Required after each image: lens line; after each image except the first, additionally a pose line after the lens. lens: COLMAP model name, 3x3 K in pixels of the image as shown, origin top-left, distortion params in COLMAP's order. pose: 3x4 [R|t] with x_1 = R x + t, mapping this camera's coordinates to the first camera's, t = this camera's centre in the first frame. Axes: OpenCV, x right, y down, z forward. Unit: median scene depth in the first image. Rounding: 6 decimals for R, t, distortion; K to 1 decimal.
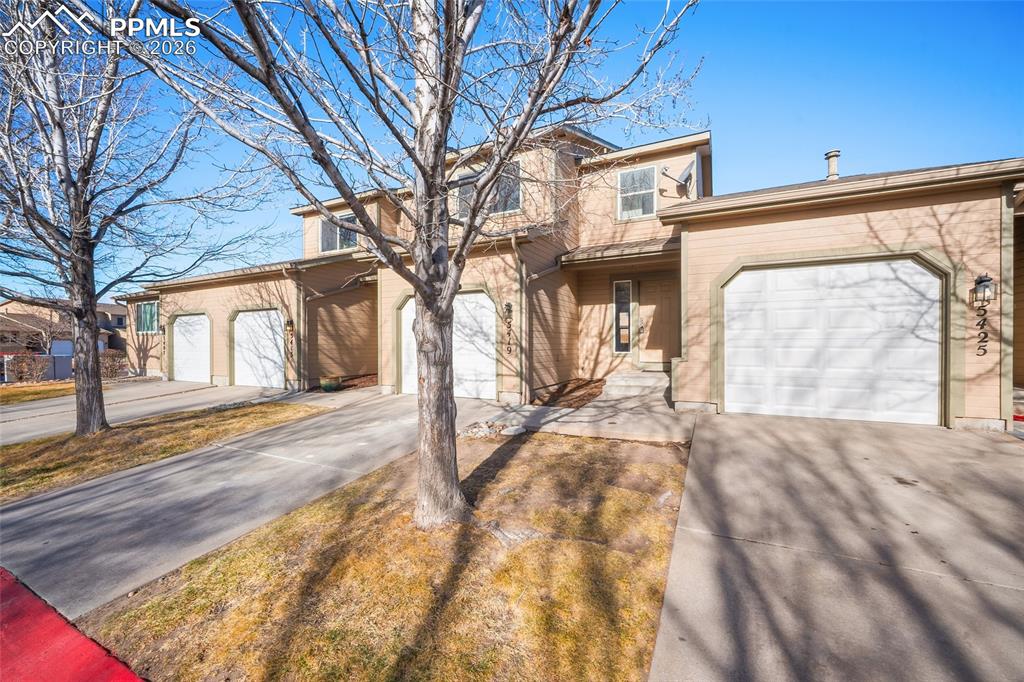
lens RADIAL K [[408.5, 0, 508.3], [0, 408.5, 347.5], [0, 0, 1]] dist [0.001172, -0.000158]
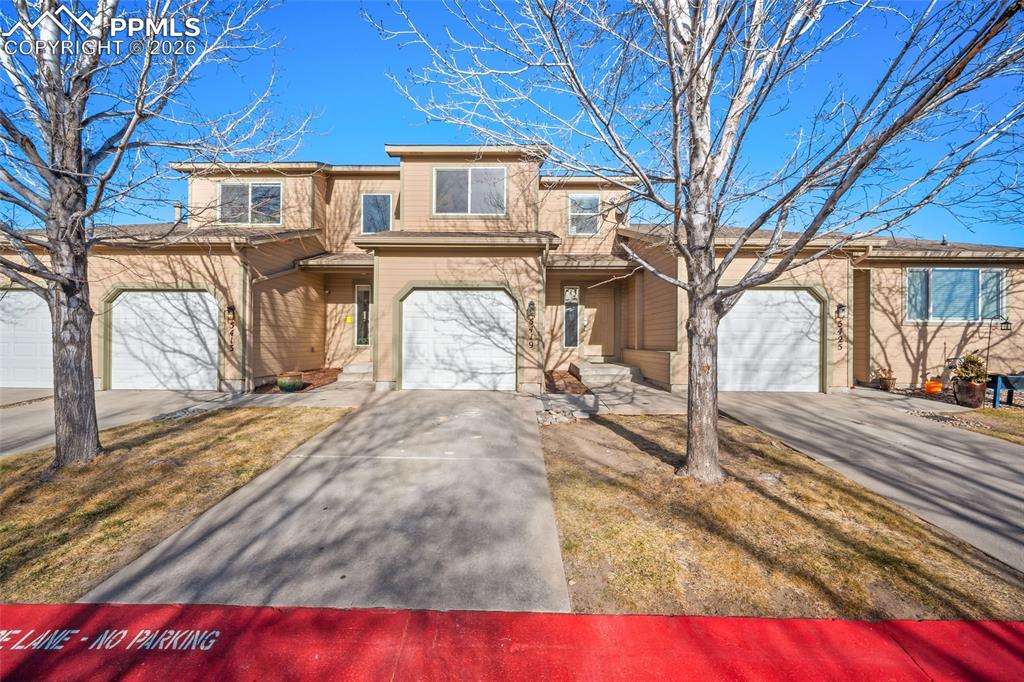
lens RADIAL K [[399.8, 0, 507.2], [0, 399.8, 340.9], [0, 0, 1]] dist [0.000970, -0.000070]
pose [[0.901468, 0.011176, 0.432701, -0.511527], [-0.009721, 0.999937, -0.005576, 0.002989], [-0.432736, 0.000820, 0.901520, 0.056763]]
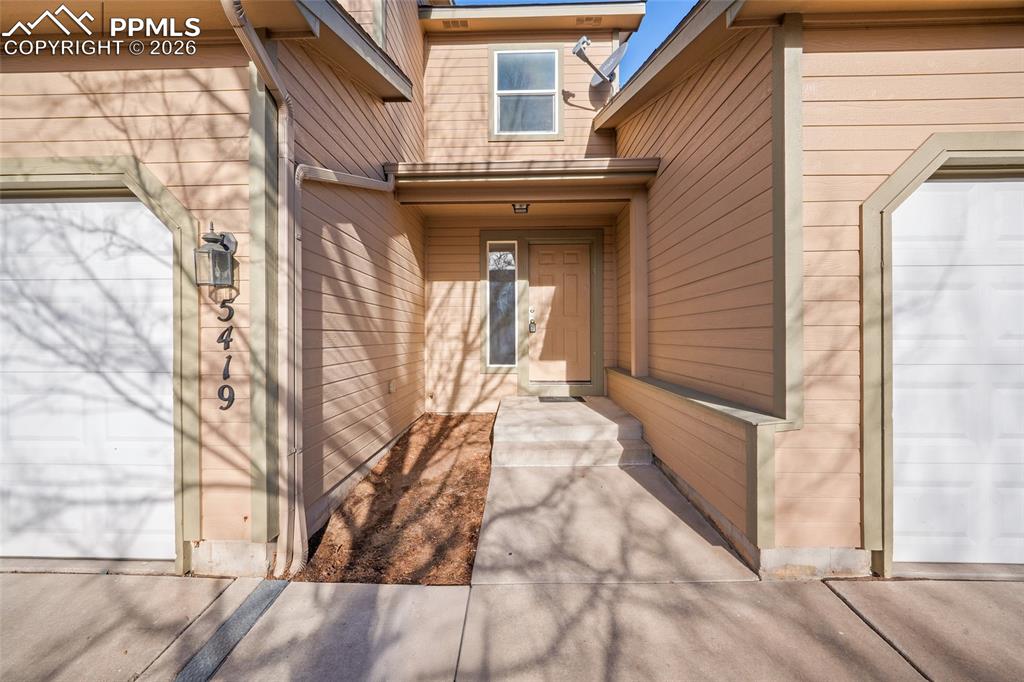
lens RADIAL K [[399.8, 0, 507.2], [0, 399.8, 340.9], [0, 0, 1]] dist [0.000970, -0.000070]
pose [[0.905209, -0.004116, 0.424946, 0.061221], [0.003270, 0.999991, 0.002720, -0.033971], [-0.424953, -0.001073, 0.905215, 0.649444]]
